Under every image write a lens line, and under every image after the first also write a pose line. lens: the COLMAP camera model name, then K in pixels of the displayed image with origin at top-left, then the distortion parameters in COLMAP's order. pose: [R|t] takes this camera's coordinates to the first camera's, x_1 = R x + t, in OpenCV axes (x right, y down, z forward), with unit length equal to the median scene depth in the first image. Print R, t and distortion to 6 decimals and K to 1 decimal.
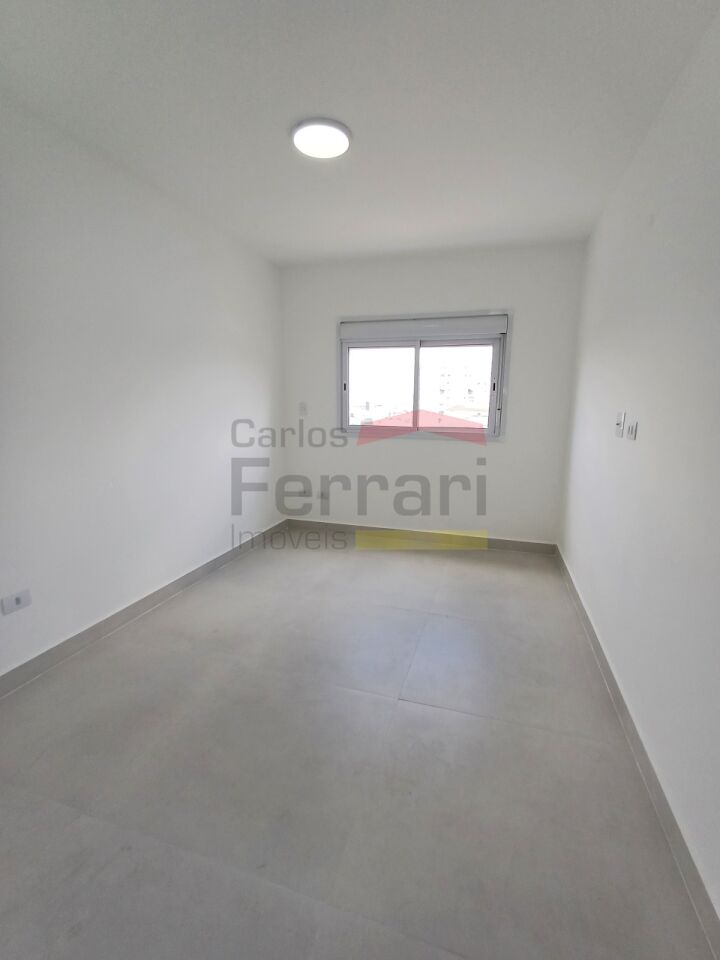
lens RADIAL K [[439.6, 0, 383.2], [0, 439.6, 498.8], [0, 0, 1]] dist [0.014670, 0.000306]
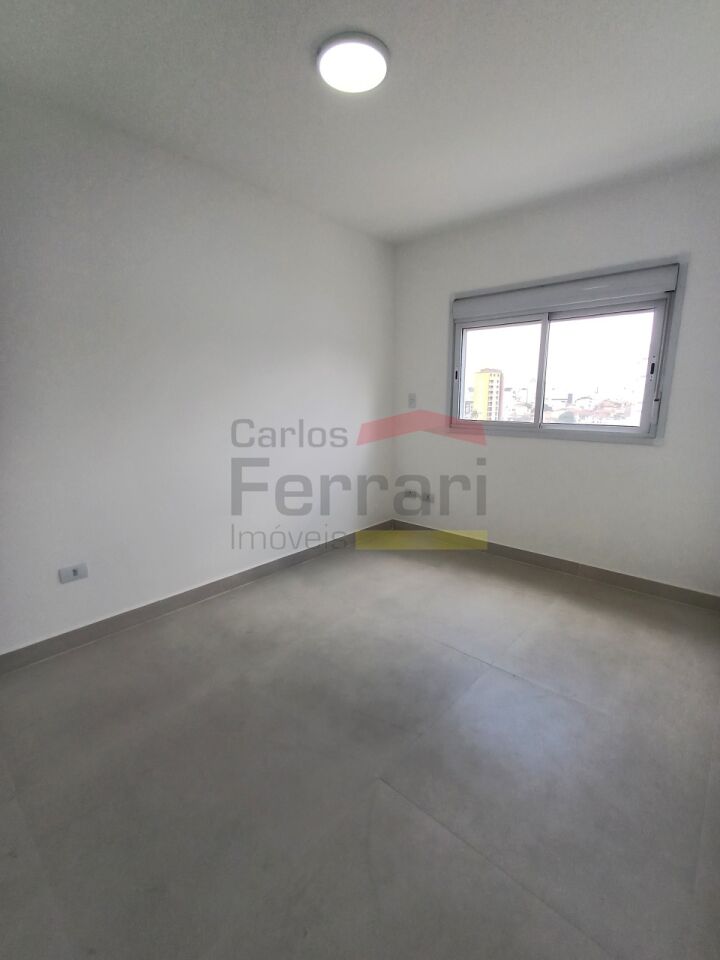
lens RADIAL K [[439.6, 0, 401.0], [0, 439.6, 495.5], [0, 0, 1]] dist [0.014670, 0.000306]
pose [[0.904540, 0.087325, -0.417350, 0.200560], [-0.084343, 0.996107, 0.025621, -0.033032], [0.417963, 0.012026, 0.908384, 0.179332]]
